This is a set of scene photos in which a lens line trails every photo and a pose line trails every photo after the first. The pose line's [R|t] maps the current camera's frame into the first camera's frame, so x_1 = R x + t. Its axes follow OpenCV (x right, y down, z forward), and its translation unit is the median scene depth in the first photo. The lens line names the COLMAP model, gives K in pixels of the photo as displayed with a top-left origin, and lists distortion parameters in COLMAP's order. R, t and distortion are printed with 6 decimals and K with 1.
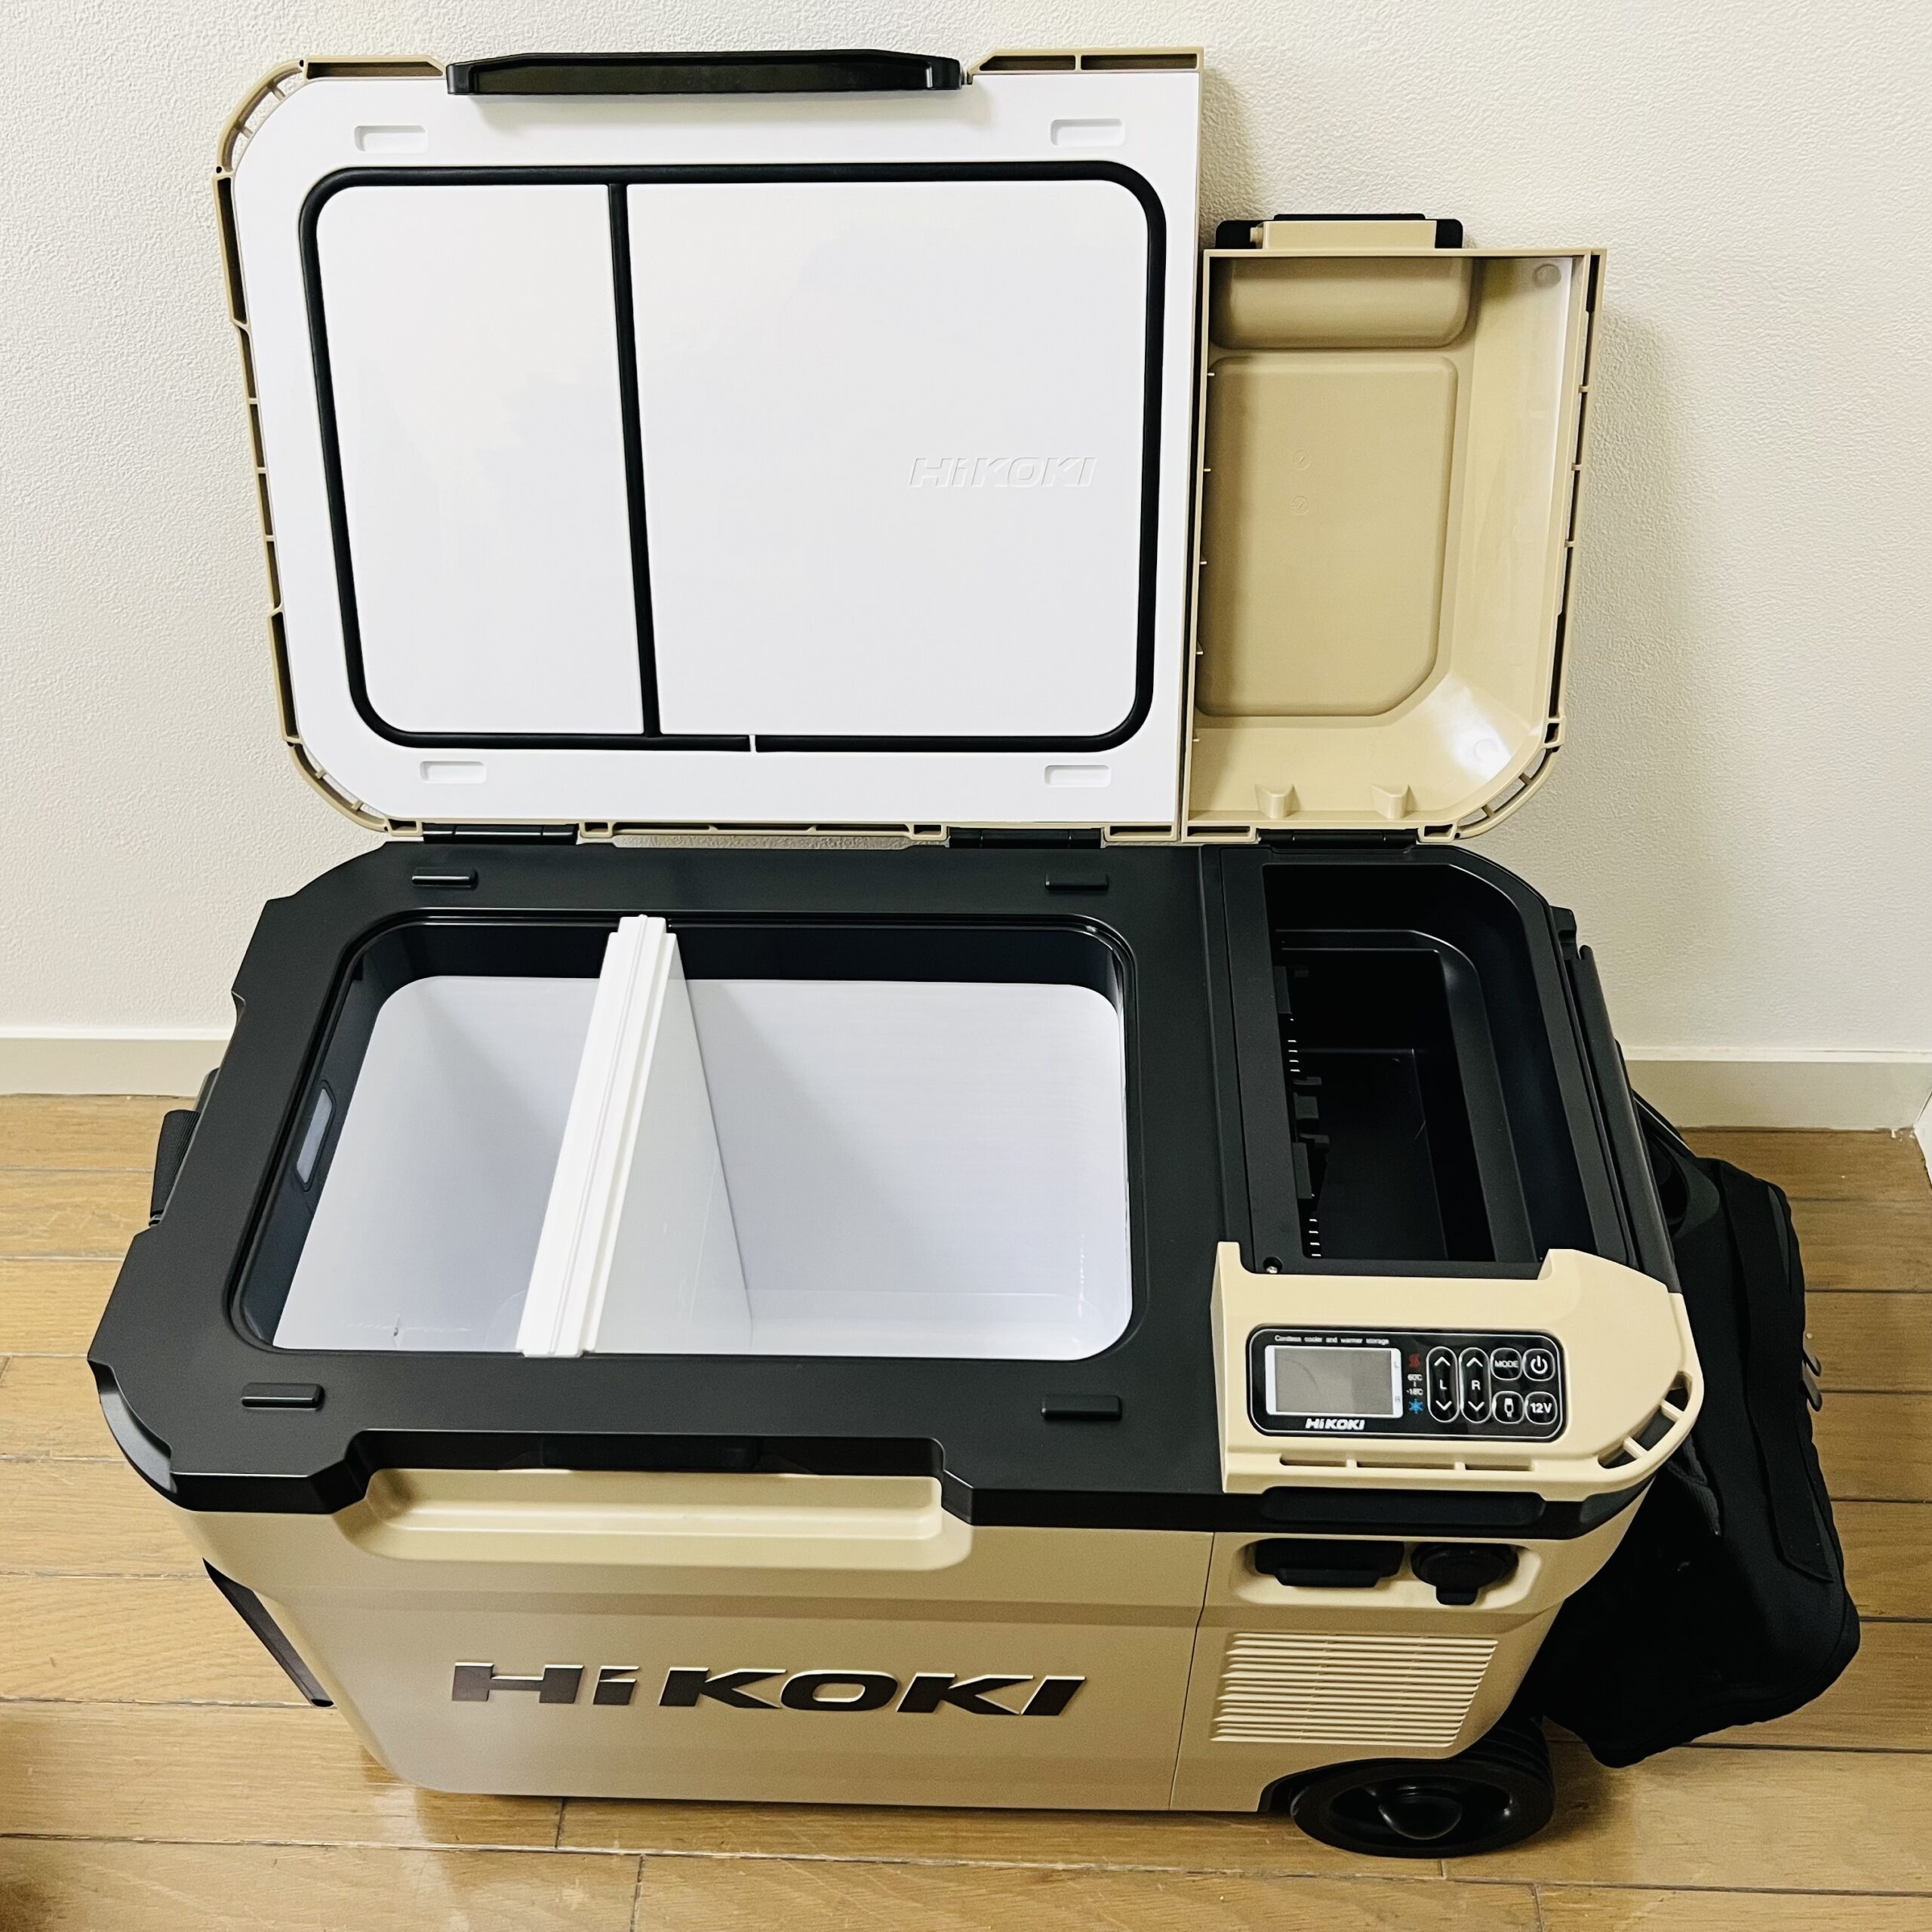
lens RADIAL K [[1997.6, 0, 934.1], [0, 1997.6, 948.7], [0, 0, 1]] dist [0.015583, 0.000000]
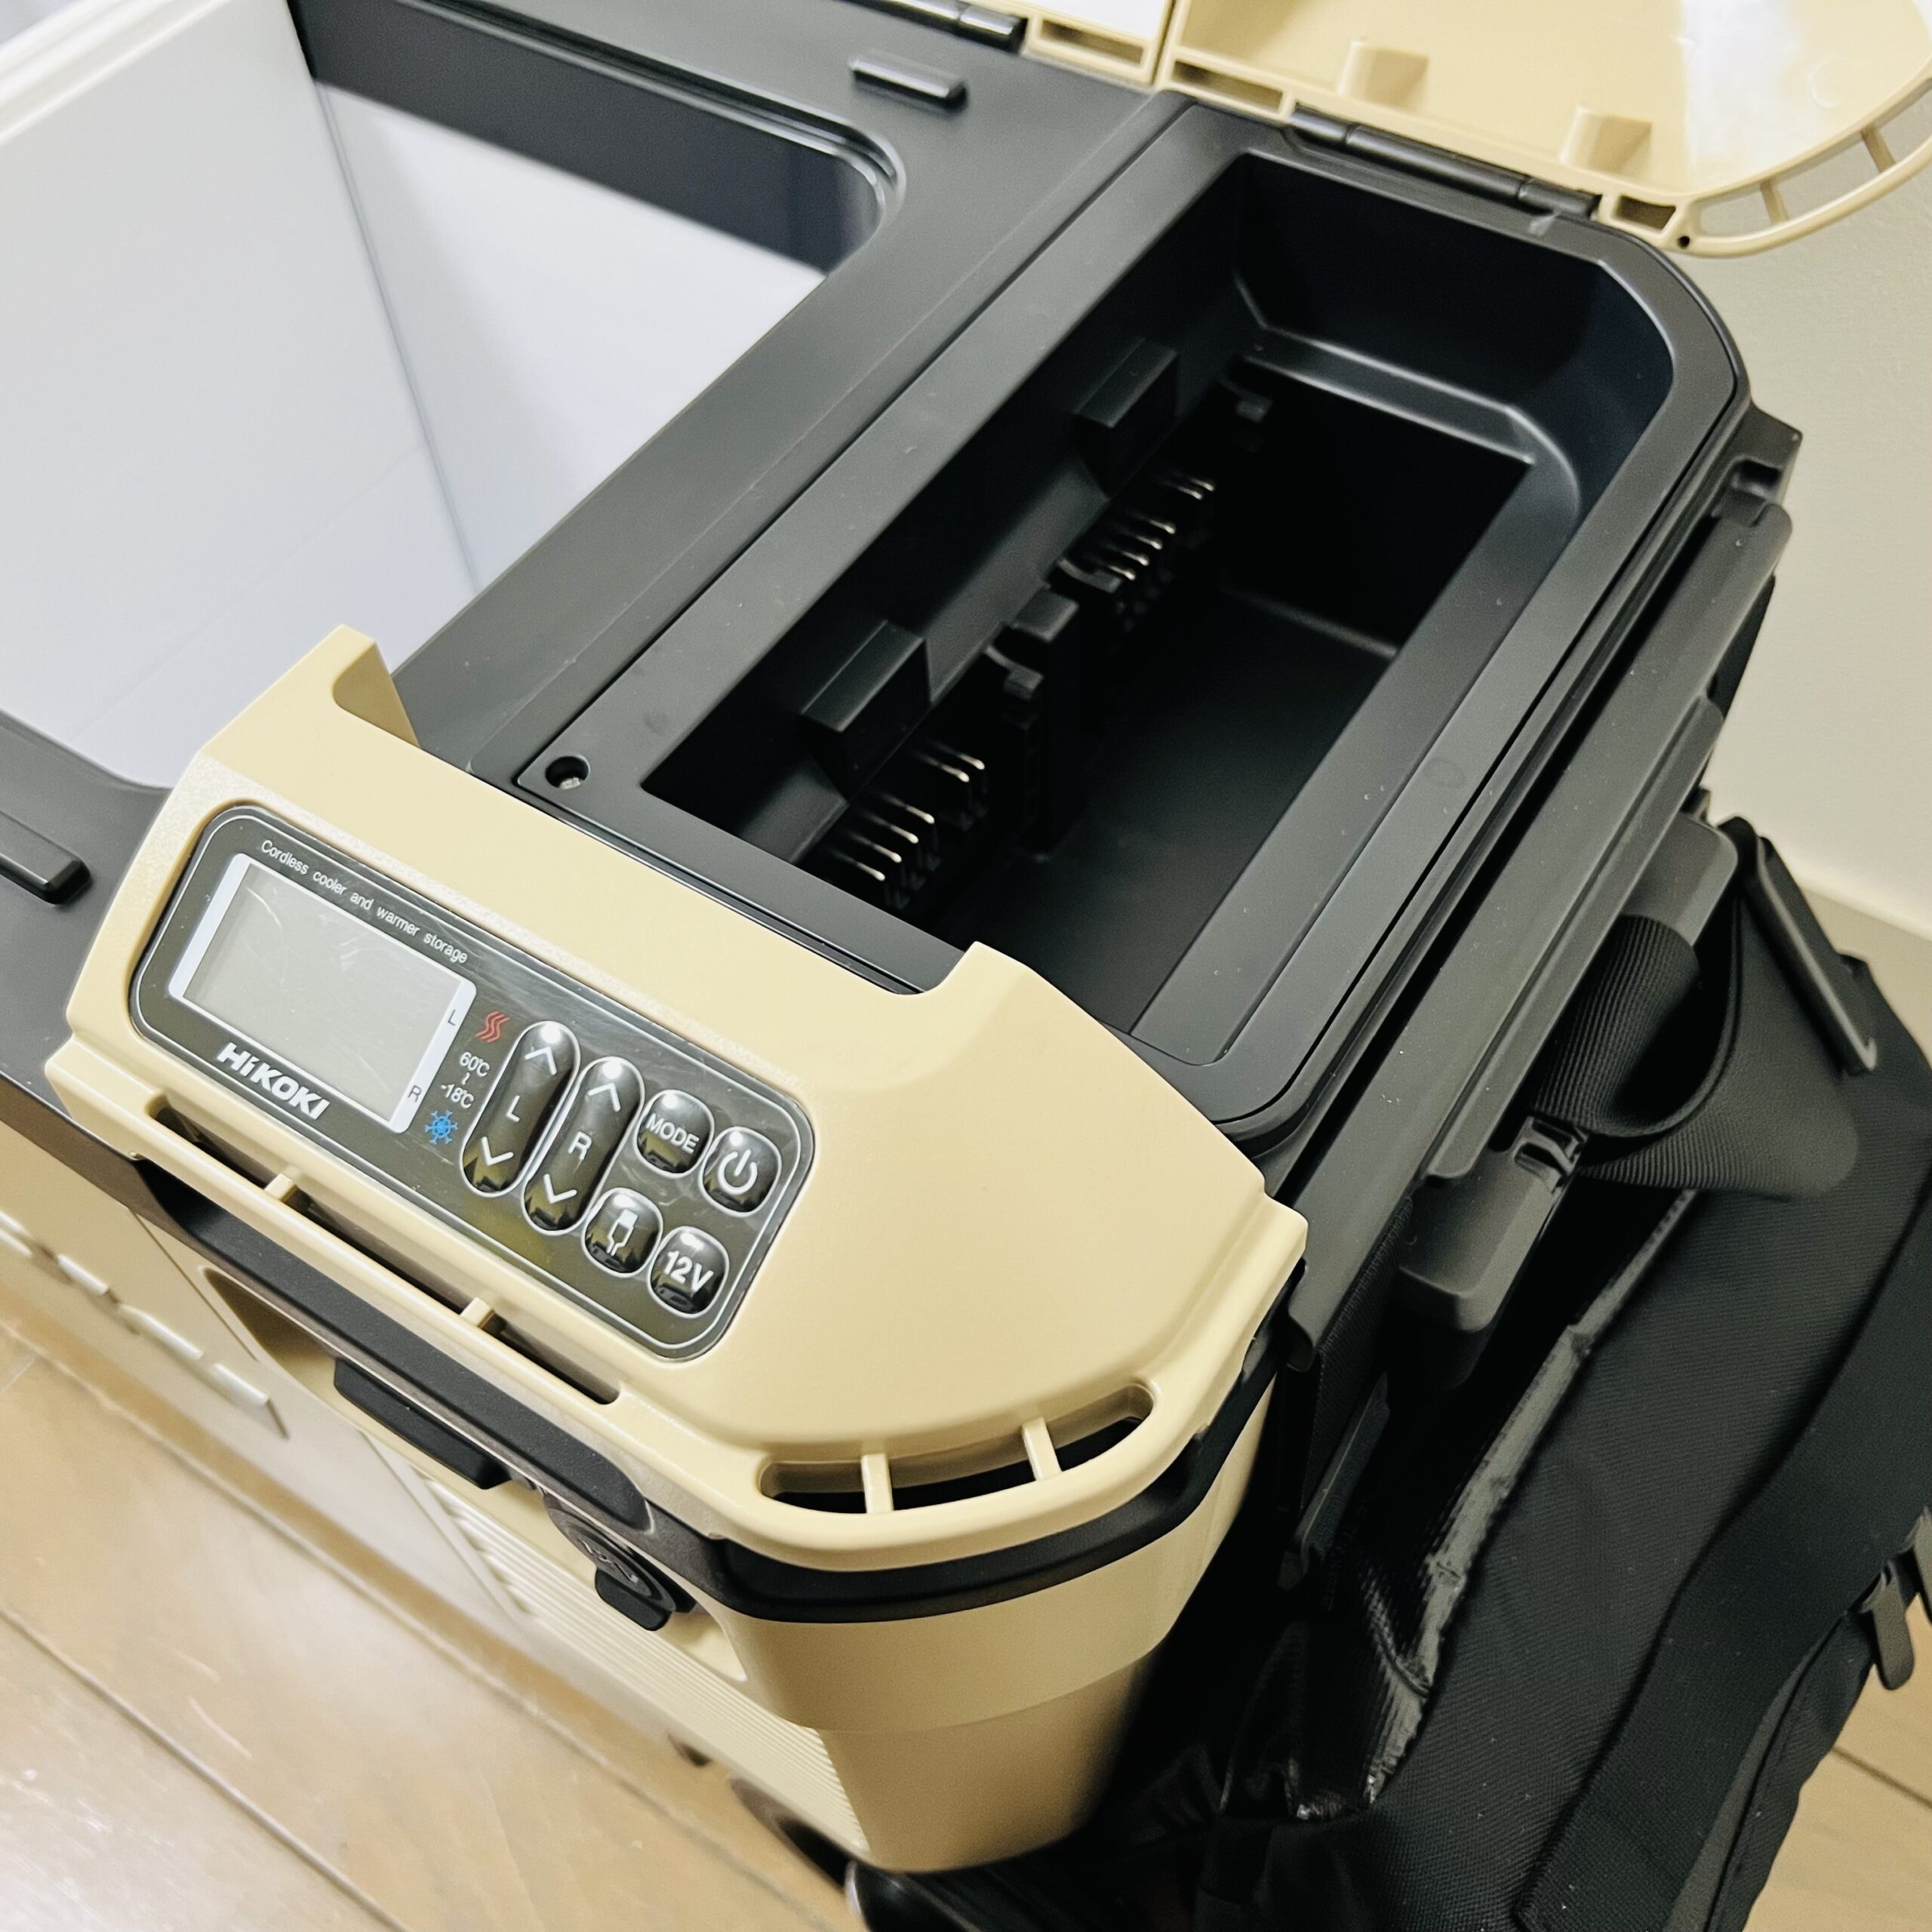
lens RADIAL K [[1997.6, 0, 976.8], [0, 1997.6, 977.9], [0, 0, 1]] dist [0.015583, 0.000000]
pose [[0.861500, 0.414536, -0.293219, 0.434949], [-0.364749, 0.906982, 0.210577, 0.079022], [0.353236, -0.074461, 0.932566, 0.666899]]
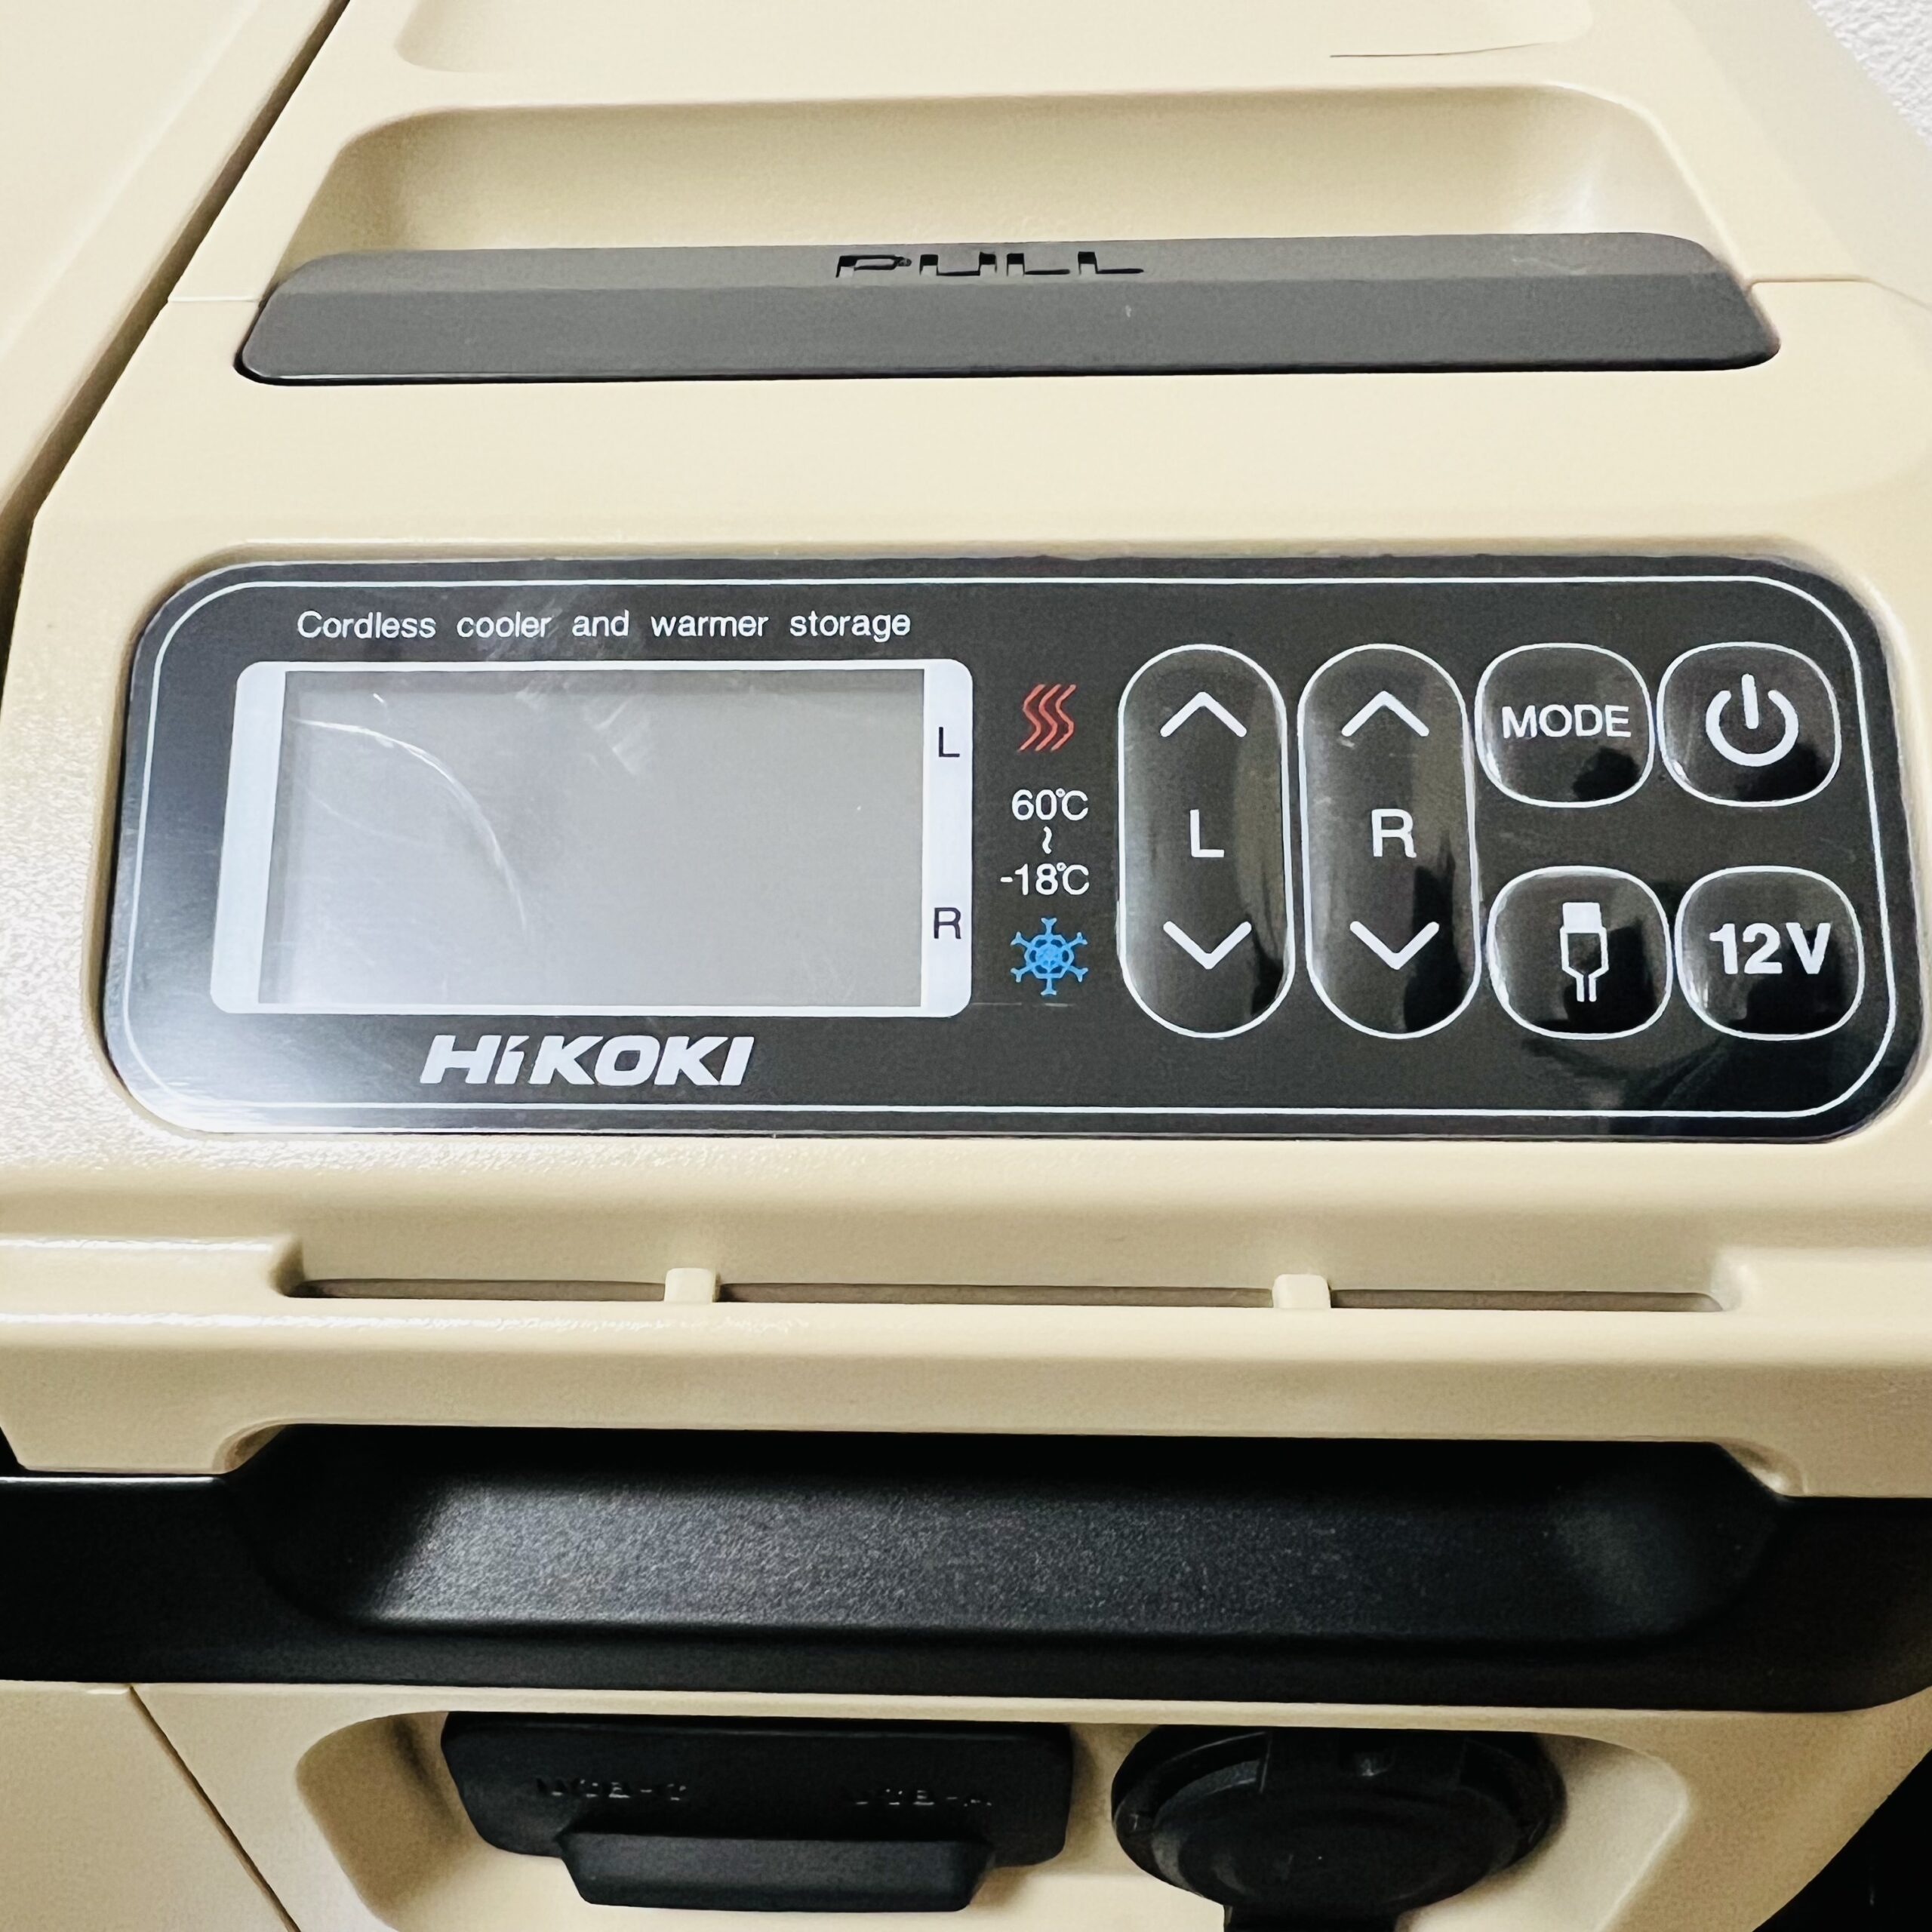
lens RADIAL K [[1997.6, 0, 885.8], [0, 1997.6, 1071.9], [0, 0, 1]] dist [0.015583, 0.000000]
pose [[0.999964, -0.004630, 0.007166, 0.224301], [0.004660, 0.999980, -0.004226, 0.238511], [-0.007146, 0.004259, 0.999965, 0.822922]]
